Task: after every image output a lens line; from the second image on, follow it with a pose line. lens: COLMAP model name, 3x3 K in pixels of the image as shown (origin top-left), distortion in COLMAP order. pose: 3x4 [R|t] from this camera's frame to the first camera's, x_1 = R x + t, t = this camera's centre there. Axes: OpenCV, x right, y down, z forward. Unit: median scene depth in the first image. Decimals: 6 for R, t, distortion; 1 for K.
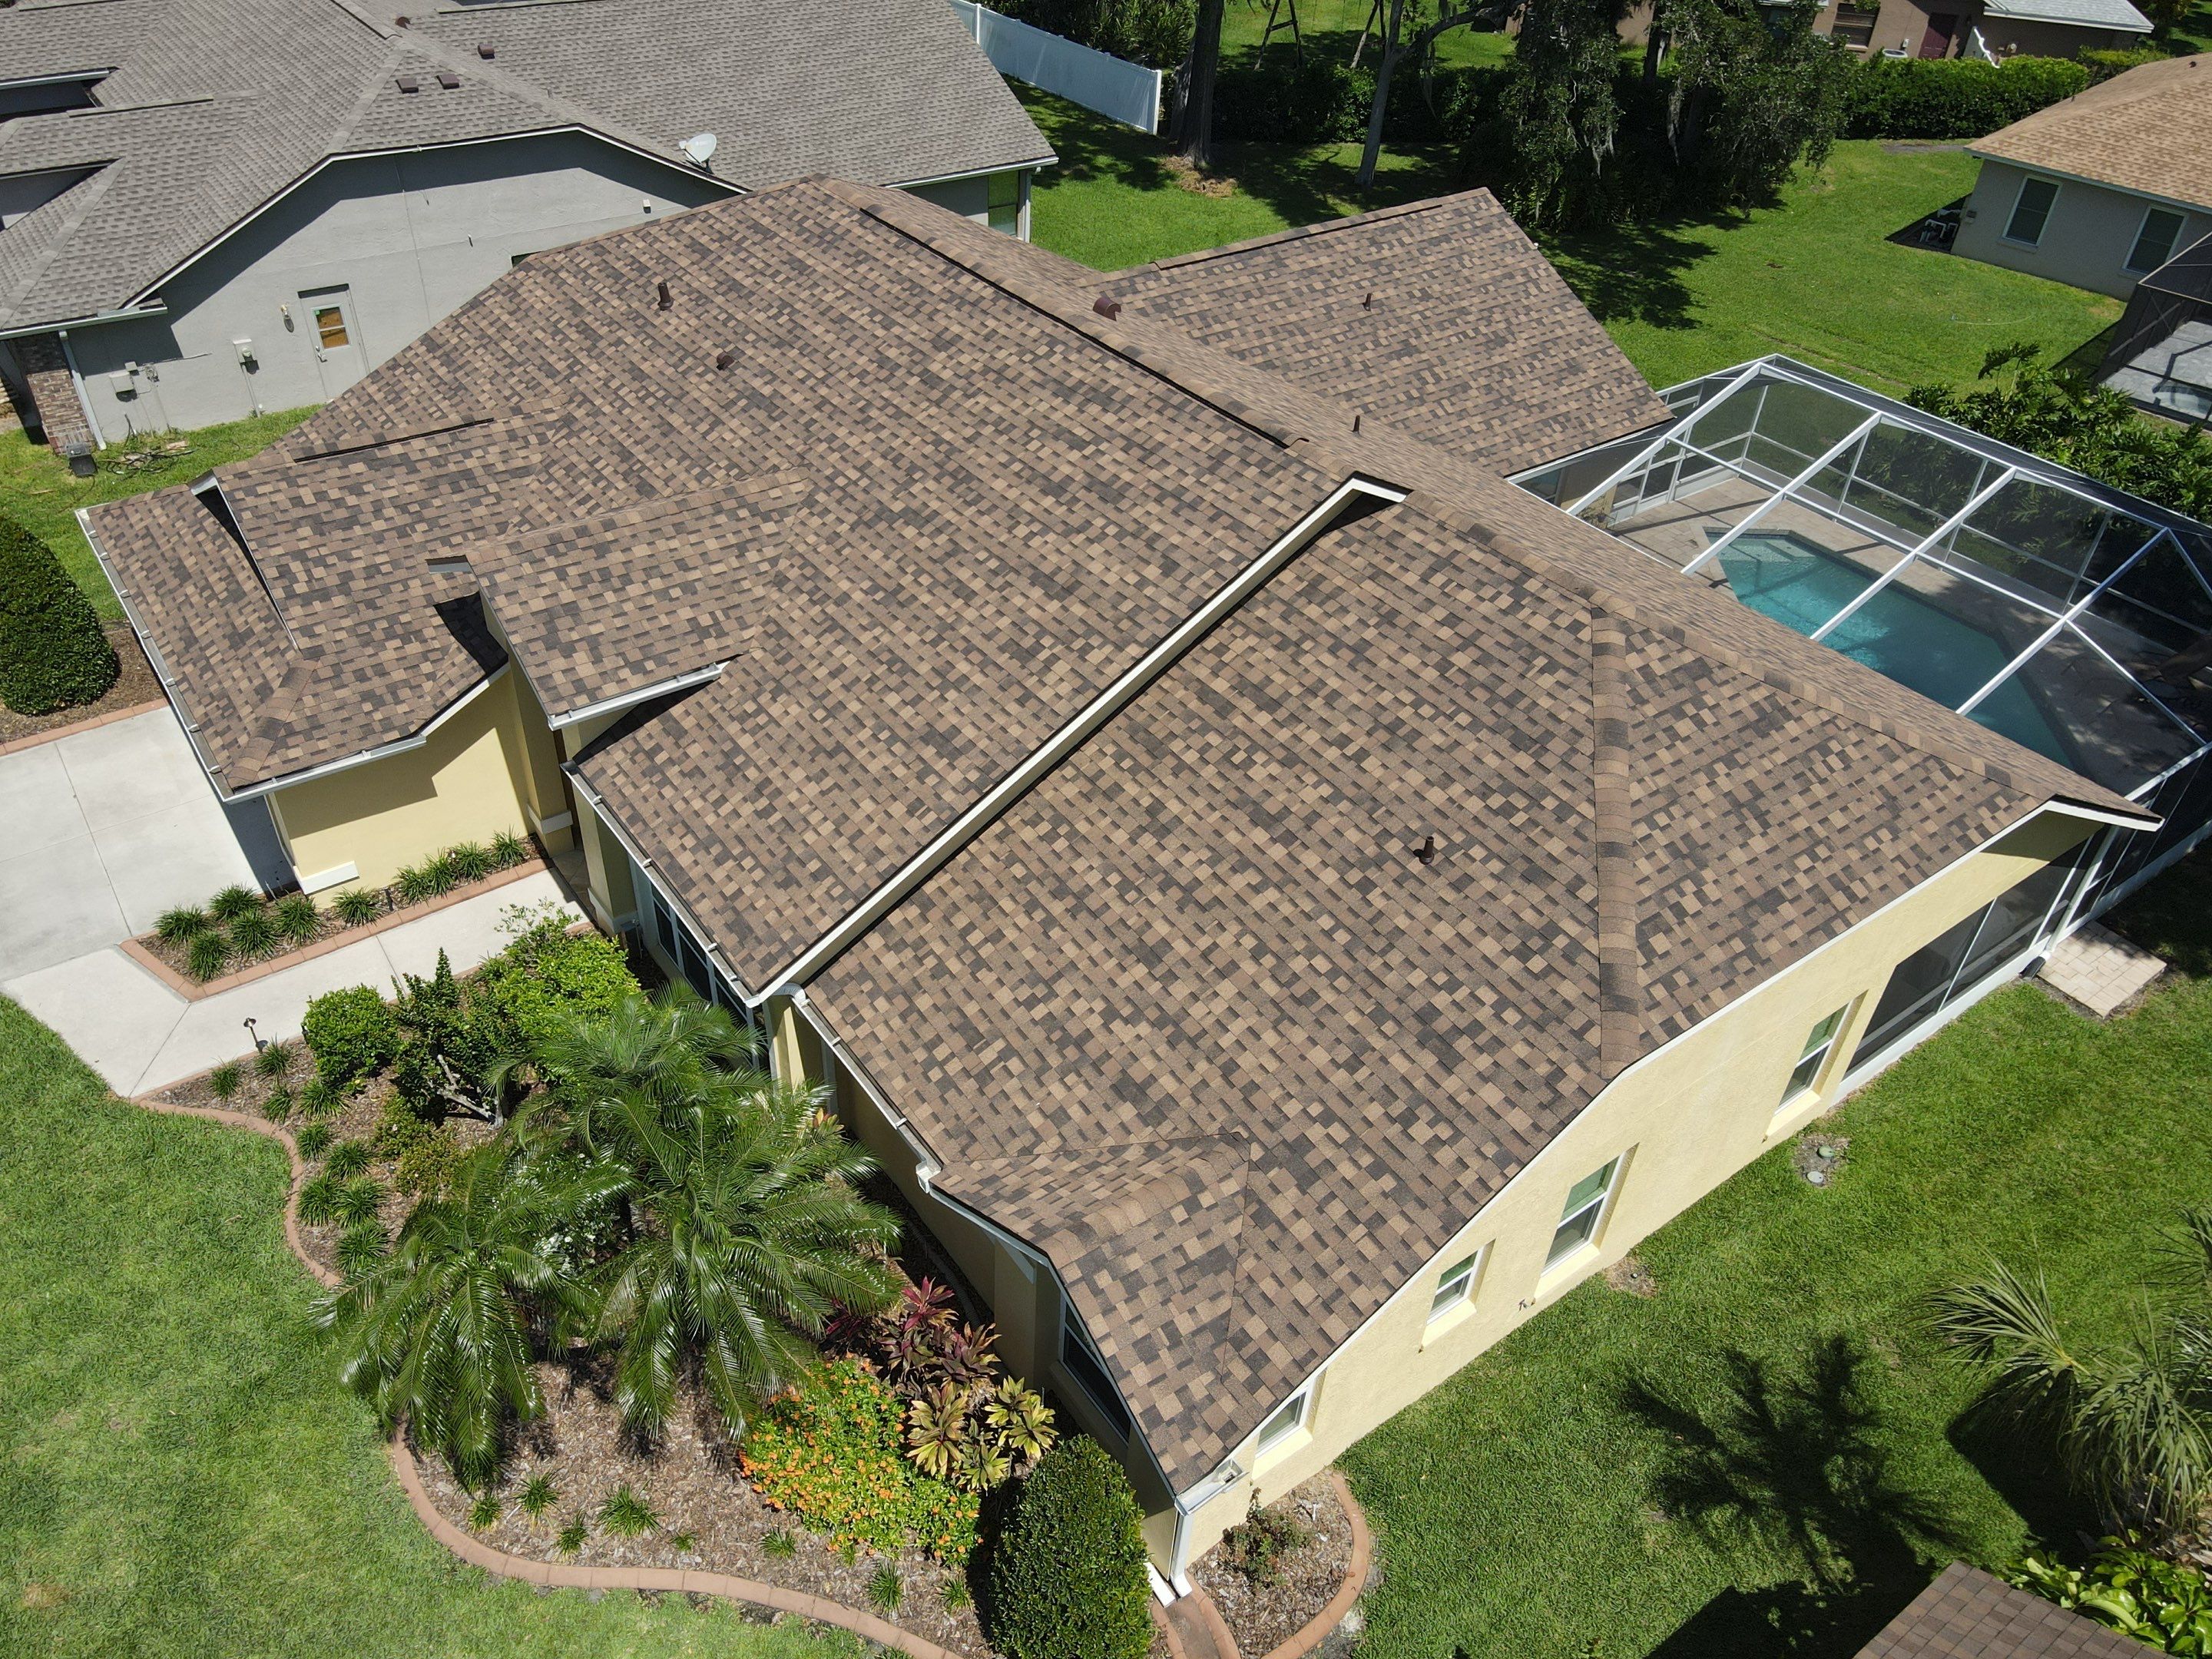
lens RADIAL K [[1650.3, 0, 1114.4], [0, 1650.3, 851.6], [0, 0, 1]] dist [-0.015490, 0.063287]
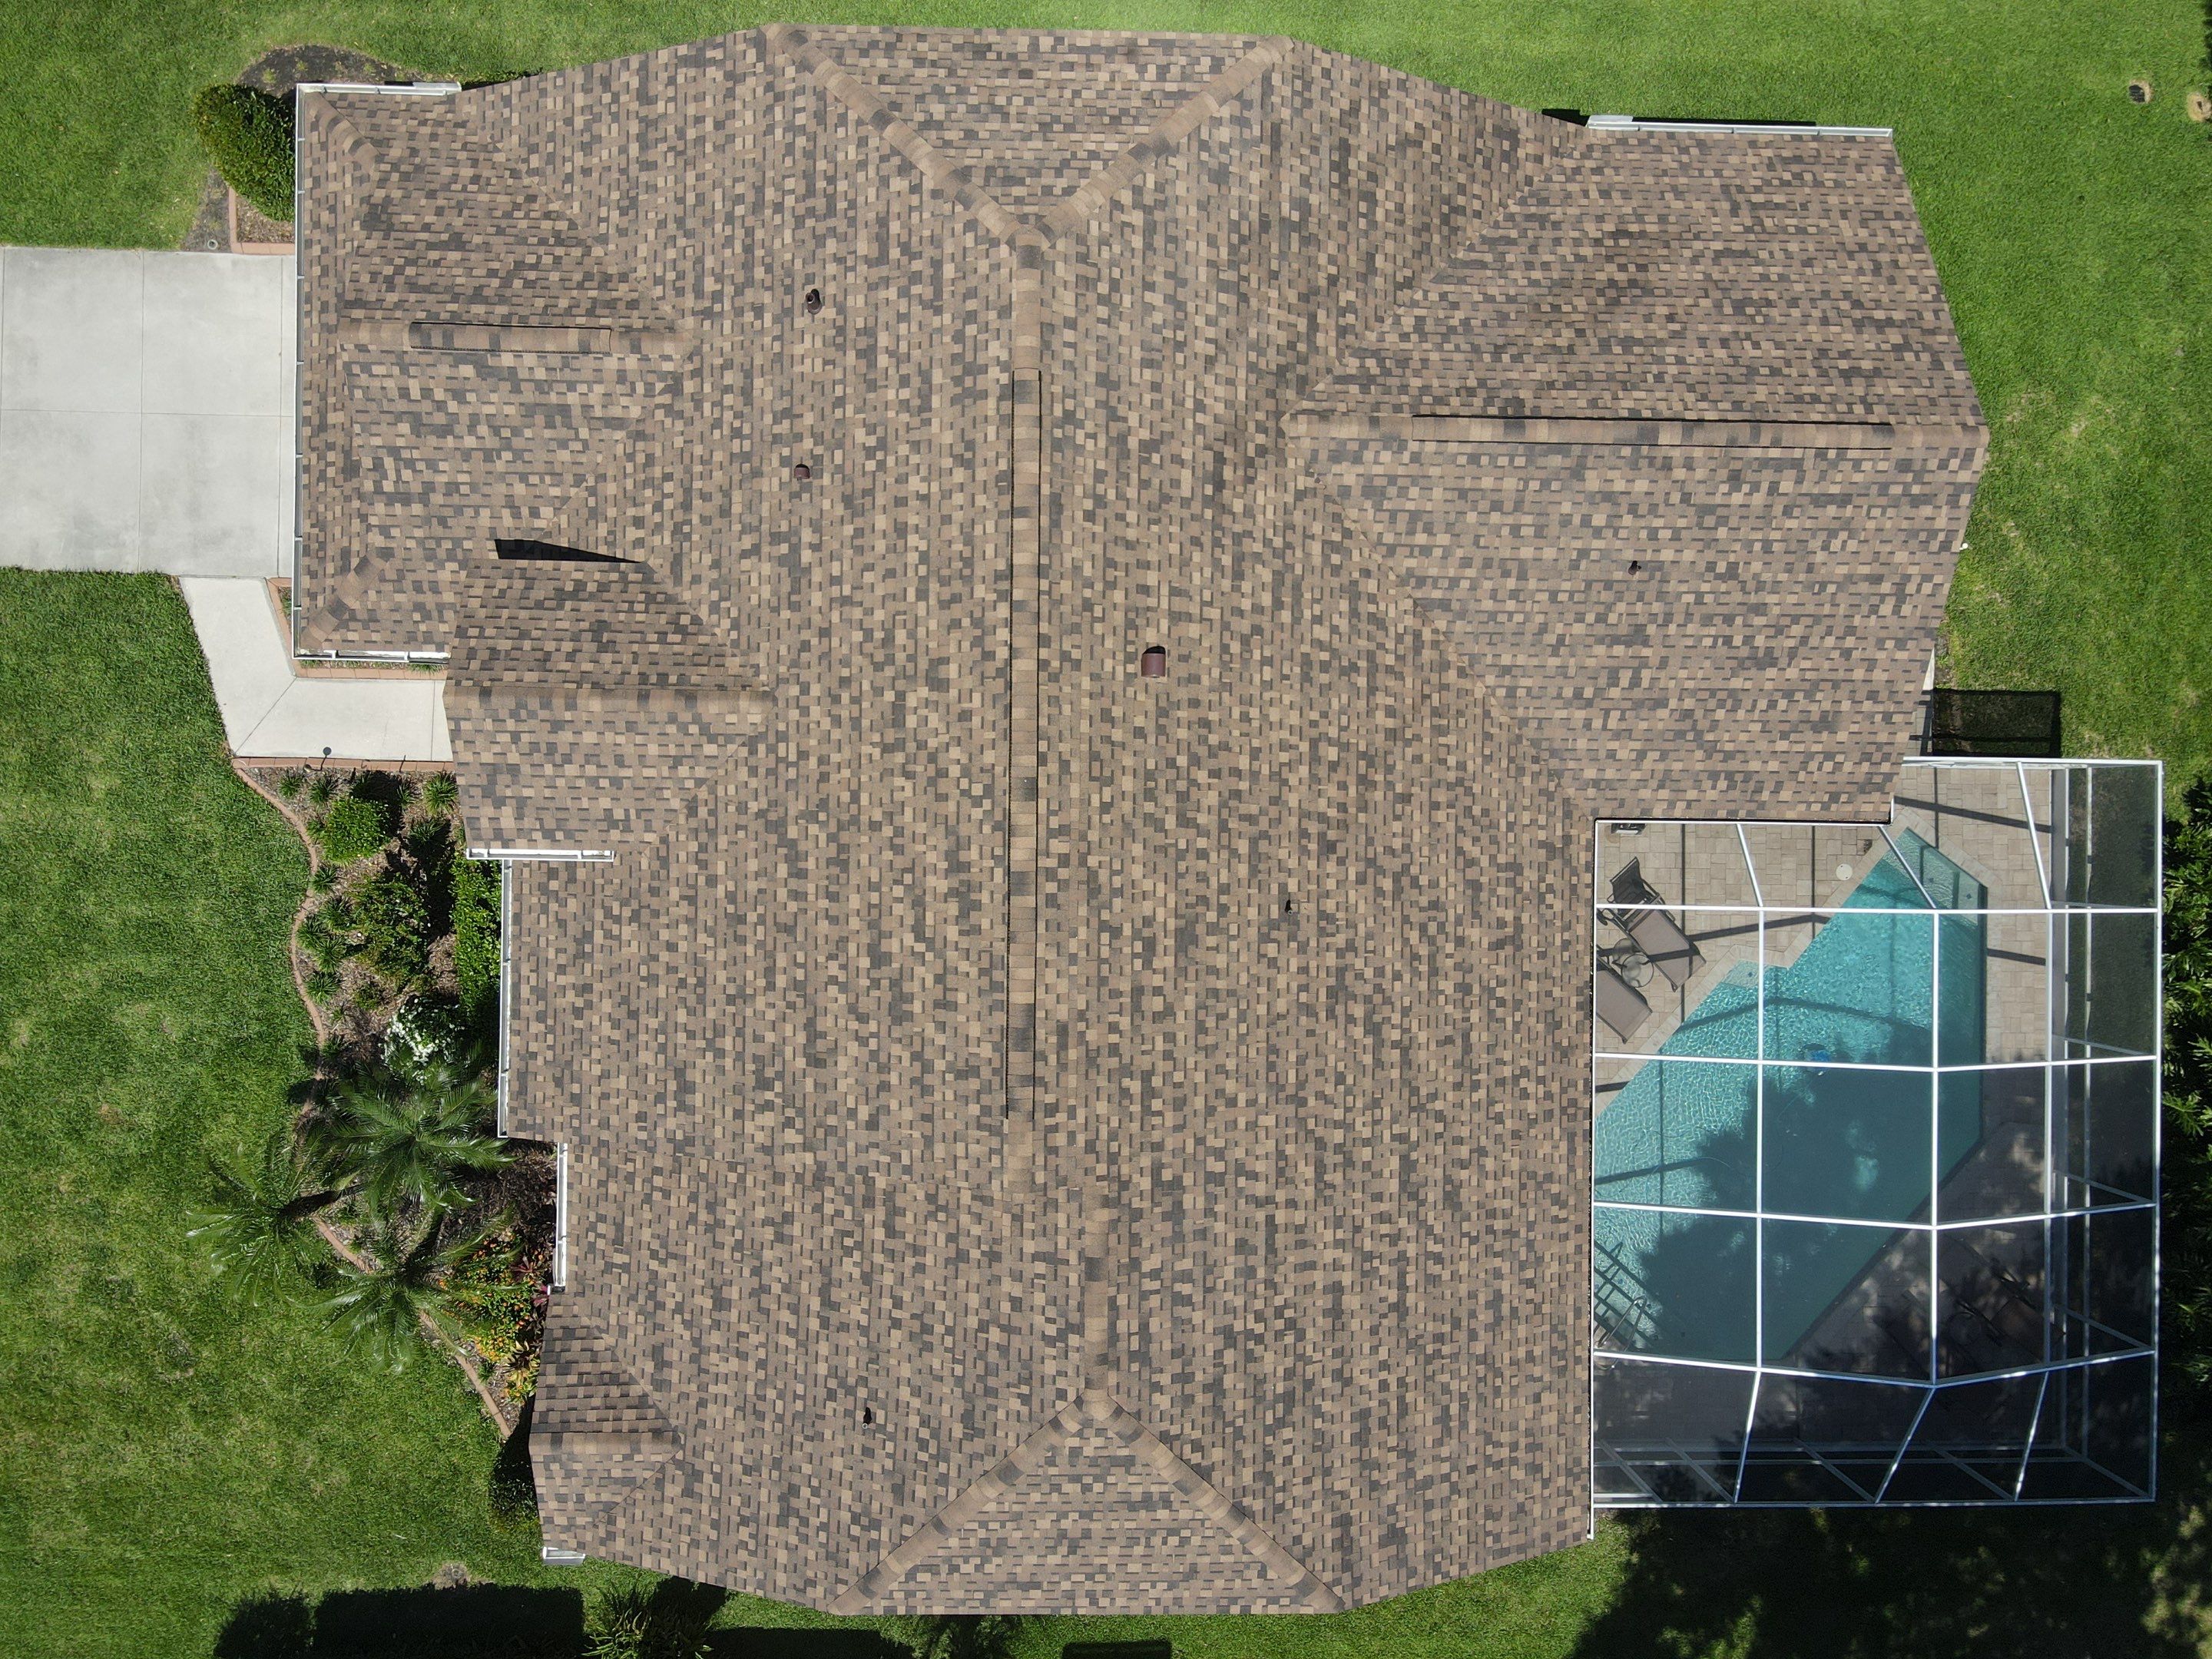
lens RADIAL K [[1613.9, 0, 1091.0], [0, 1613.9, 872.4], [0, 0, 1]] dist [-0.009521, 0.047710]
pose [[0.794679, 0.607028, 0.001415, 0.044387], [-0.386829, 0.504610, 0.771837, -1.171266], [0.467813, -0.613910, 0.635819, 0.412175]]
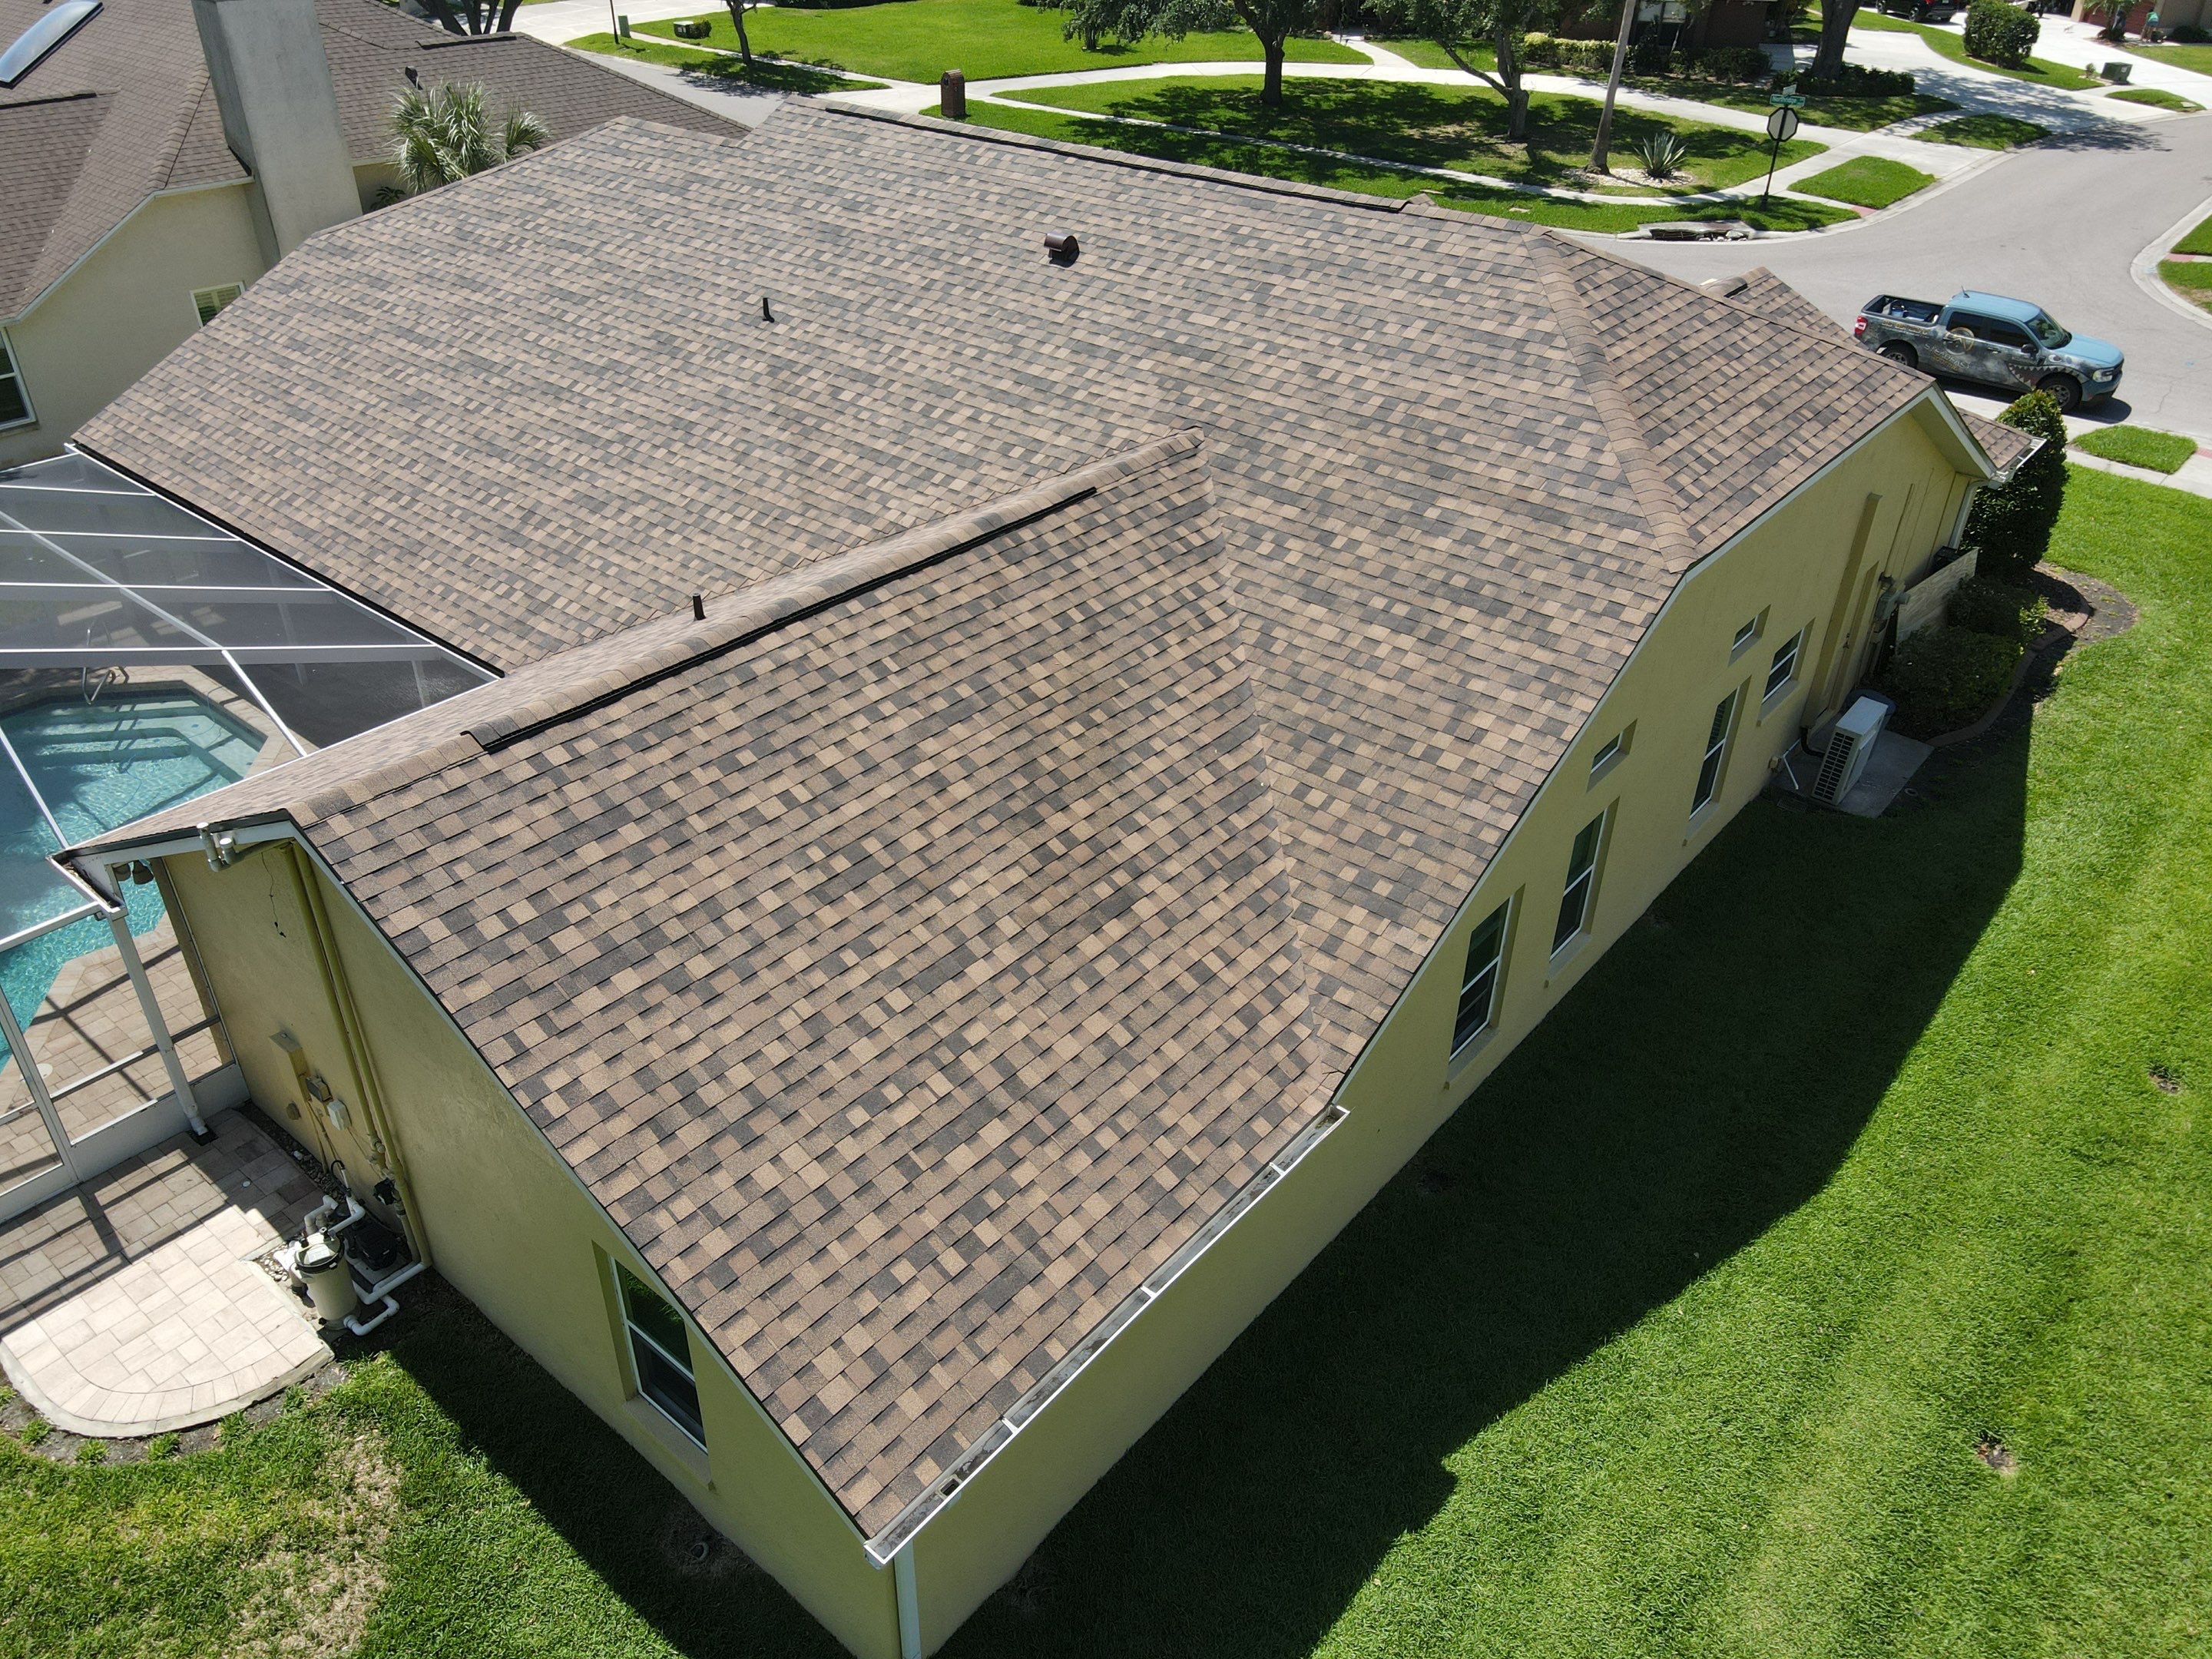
lens RADIAL K [[1606.0, 0, 1015.9], [0, 1606.0, 783.5], [0, 0, 1]] dist [-0.010241, 0.006806]
pose [[-0.980866, 0.062861, -0.184259, 0.230970], [-0.152387, 0.341129, 0.927582, -1.225229], [0.121164, 0.937912, -0.325022, 1.871529]]
